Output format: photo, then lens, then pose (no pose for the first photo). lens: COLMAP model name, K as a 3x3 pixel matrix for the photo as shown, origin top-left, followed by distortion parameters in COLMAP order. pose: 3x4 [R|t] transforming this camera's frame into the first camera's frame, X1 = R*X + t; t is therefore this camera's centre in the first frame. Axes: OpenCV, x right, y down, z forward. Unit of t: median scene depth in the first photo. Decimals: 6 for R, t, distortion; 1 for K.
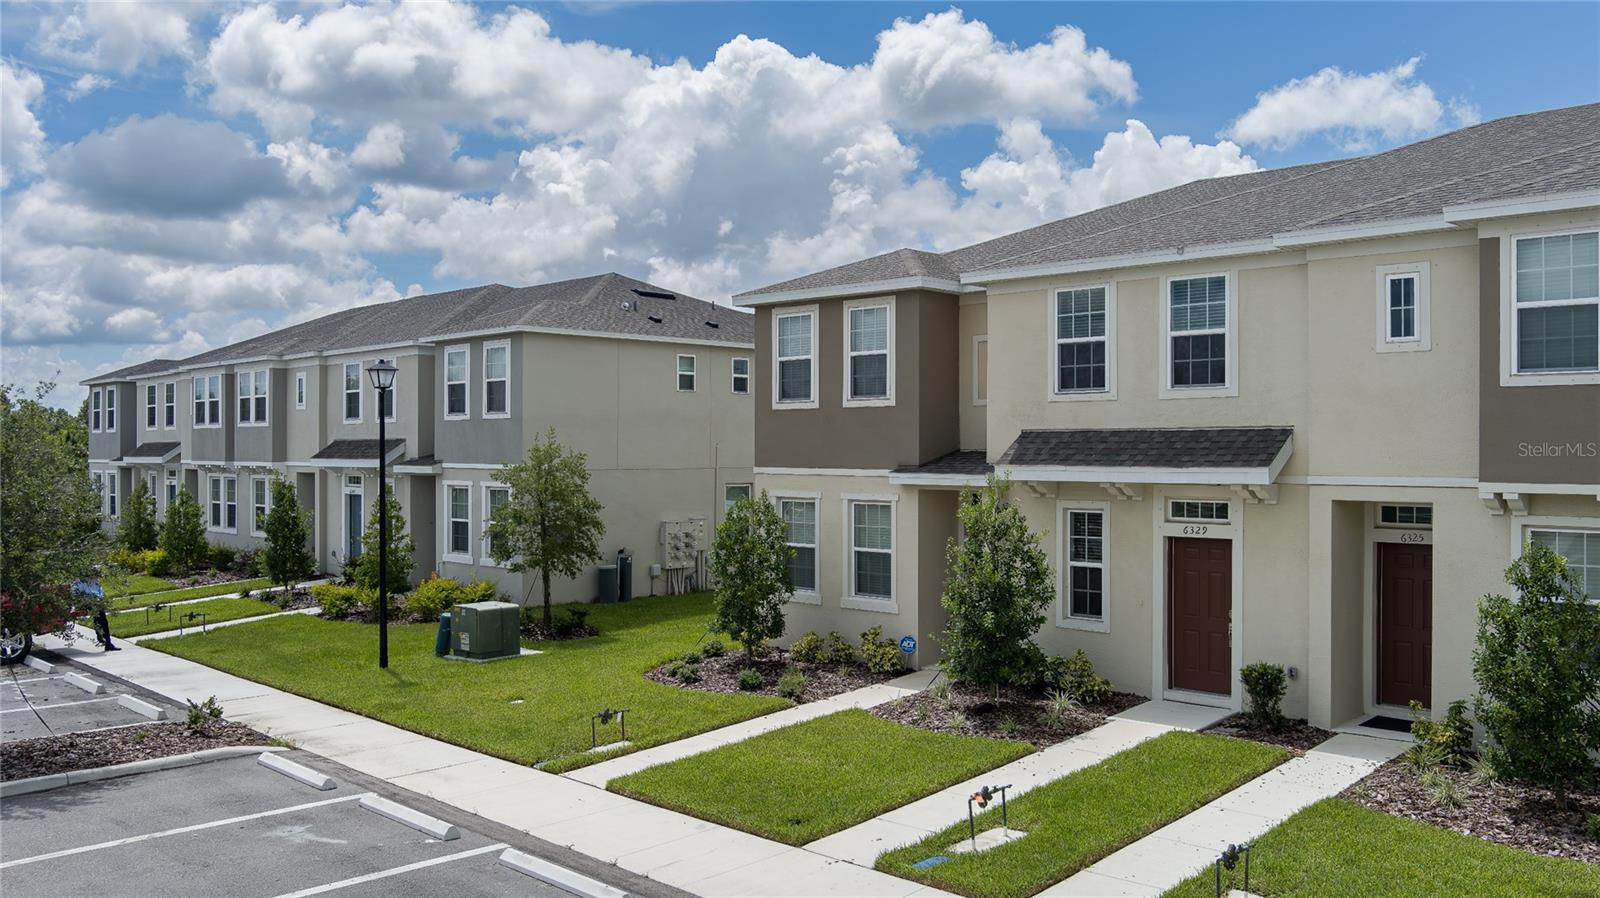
lens RADIAL K [[1318.5, 0, 800.0], [0, 1318.5, 449.0], [0, 0, 1]] dist [-0.035579, -0.004191]
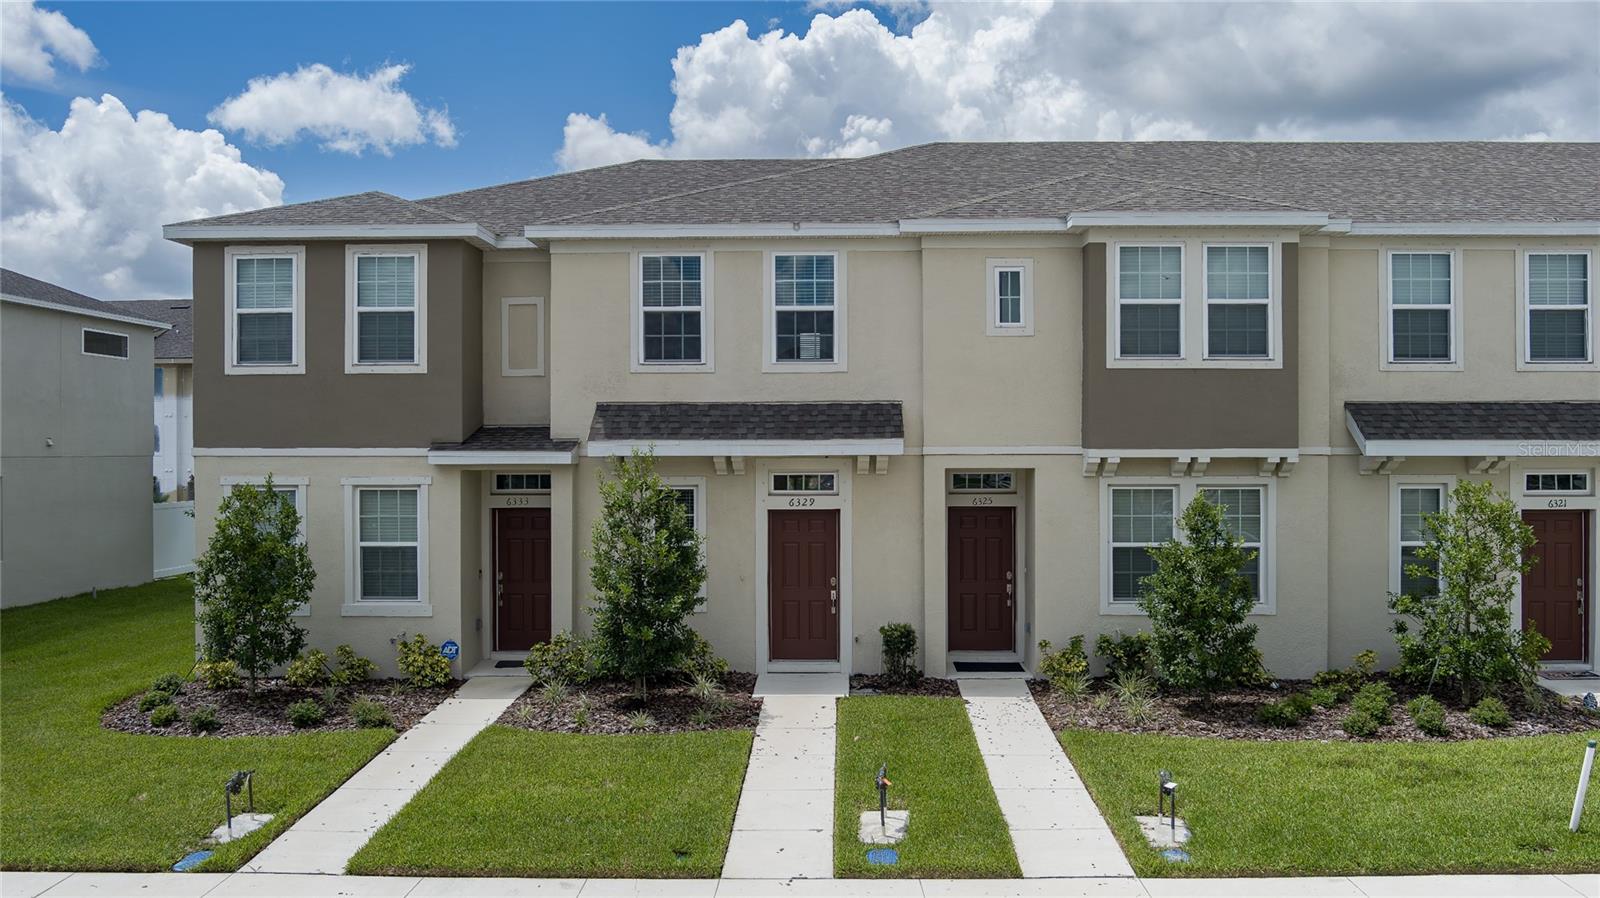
lens RADIAL K [[1318.5, 0, 800.0], [0, 1318.5, 449.0], [0, 0, 1]] dist [-0.035579, -0.004191]
pose [[0.733269, -0.004790, 0.679922, -0.365217], [0.002742, 0.999988, 0.004087, 0.015101], [-0.679933, -0.001132, 0.733273, 0.231590]]
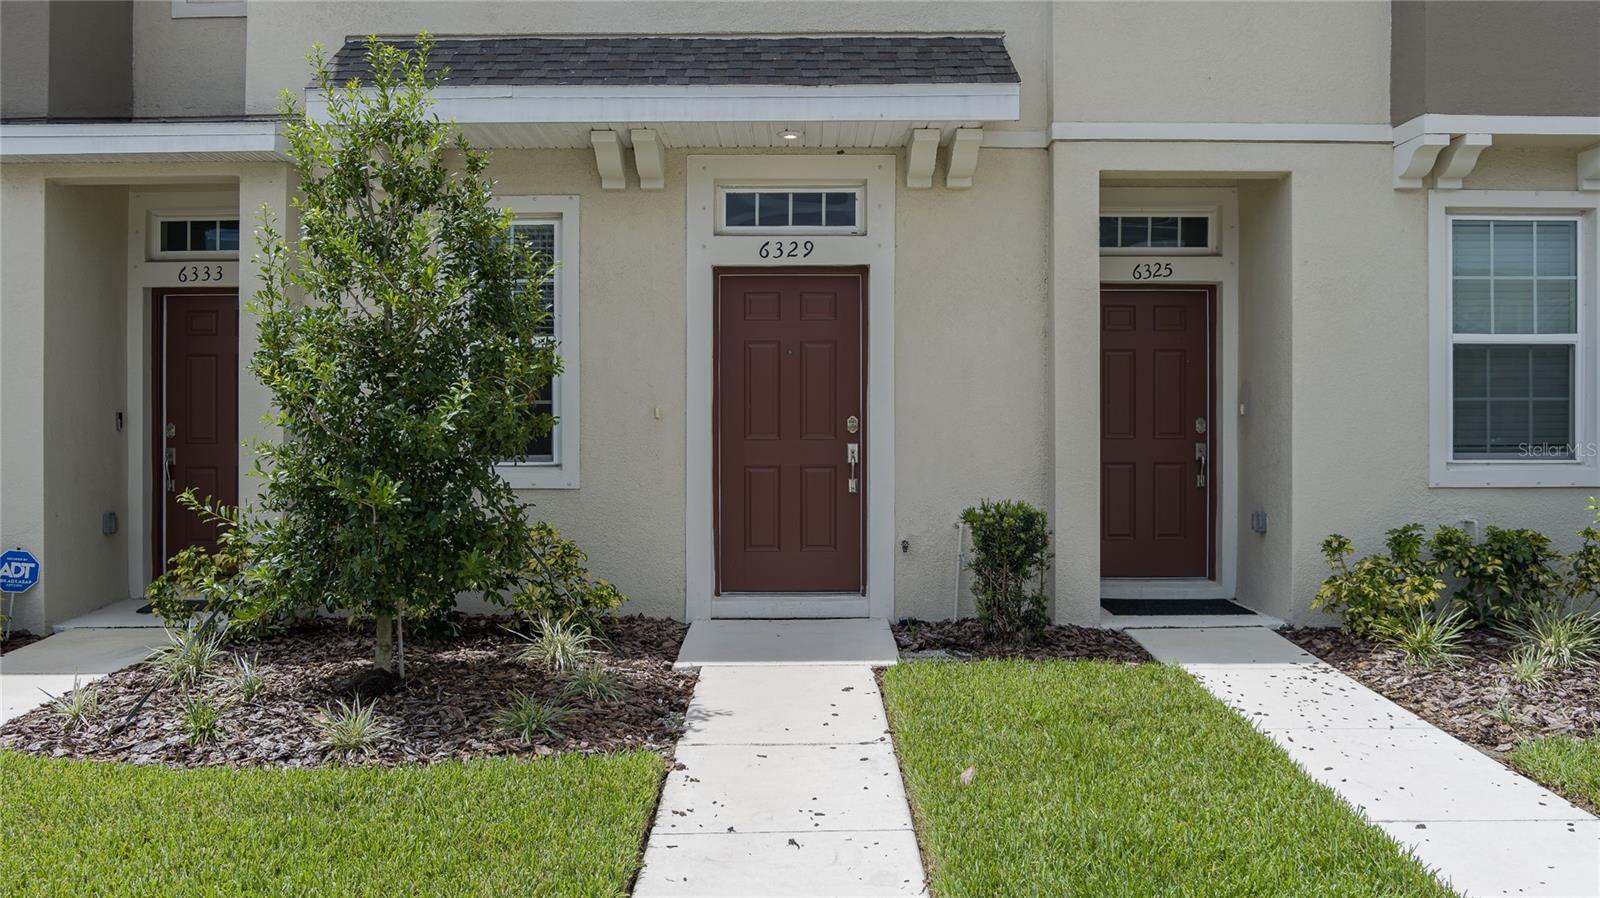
lens RADIAL K [[1298.8, 0, 800.0], [0, 1298.8, 449.0], [0, 0, 1]] dist [-0.046975, -0.000444]
pose [[0.707662, -0.003341, 0.706543, -0.023290], [0.000928, 0.999992, 0.003798, 0.121582], [-0.706550, -0.002032, 0.707660, 0.615341]]
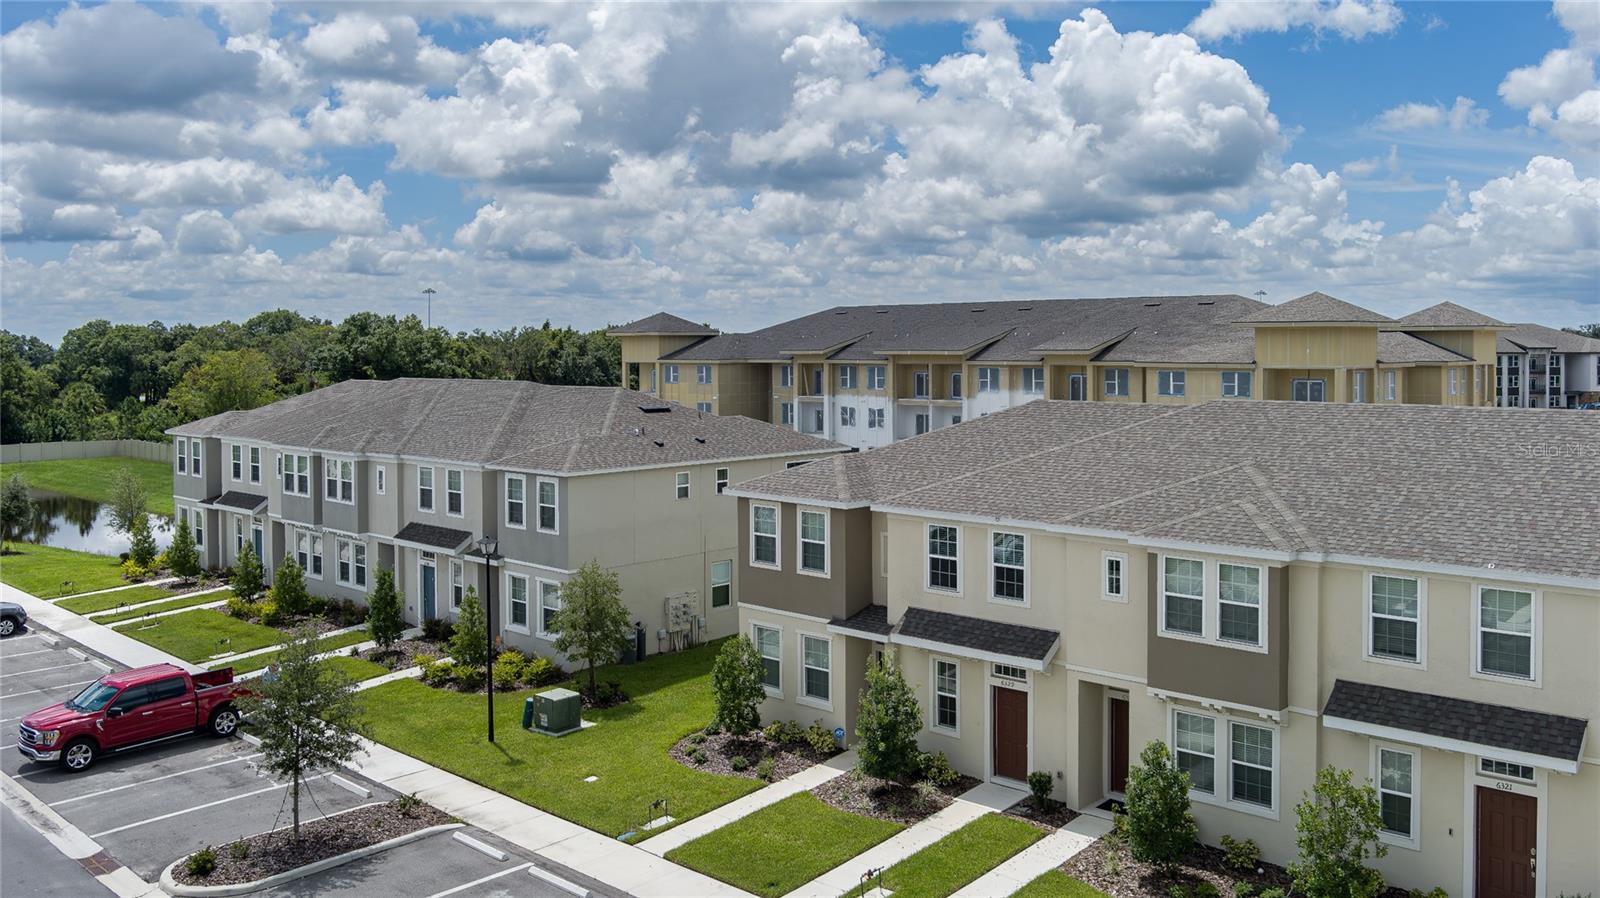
lens RADIAL K [[1347.1, 0, 799.0], [0, 1347.1, 353.5], [0, 0, 1]] dist [-0.030537, -0.000677]
pose [[0.999595, -0.007083, 0.027559, -0.007322], [0.006687, 0.999874, 0.014428, -0.354269], [-0.027658, -0.014238, 0.999516, -0.637803]]
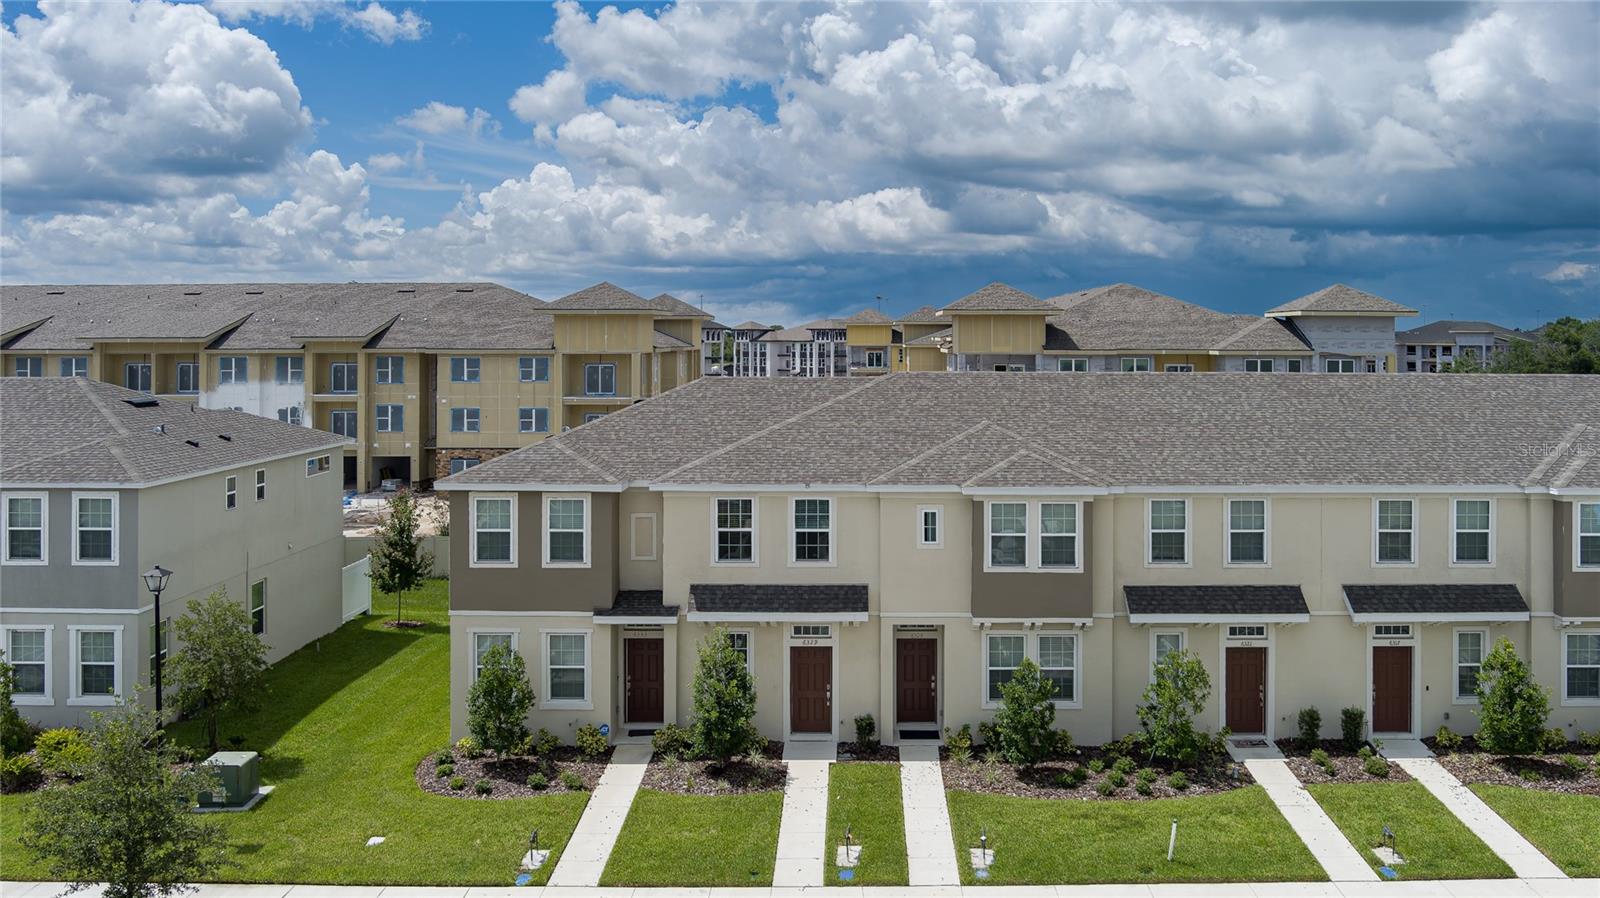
lens RADIAL K [[1348.7, 0, 851.3], [0, 1348.7, 332.6], [0, 0, 1]] dist [-0.022829, -0.005889]
pose [[0.712326, -0.004108, 0.701837, -0.850033], [-0.000603, 0.999979, 0.006466, -0.335636], [-0.701849, -0.005029, 0.712308, -0.293399]]
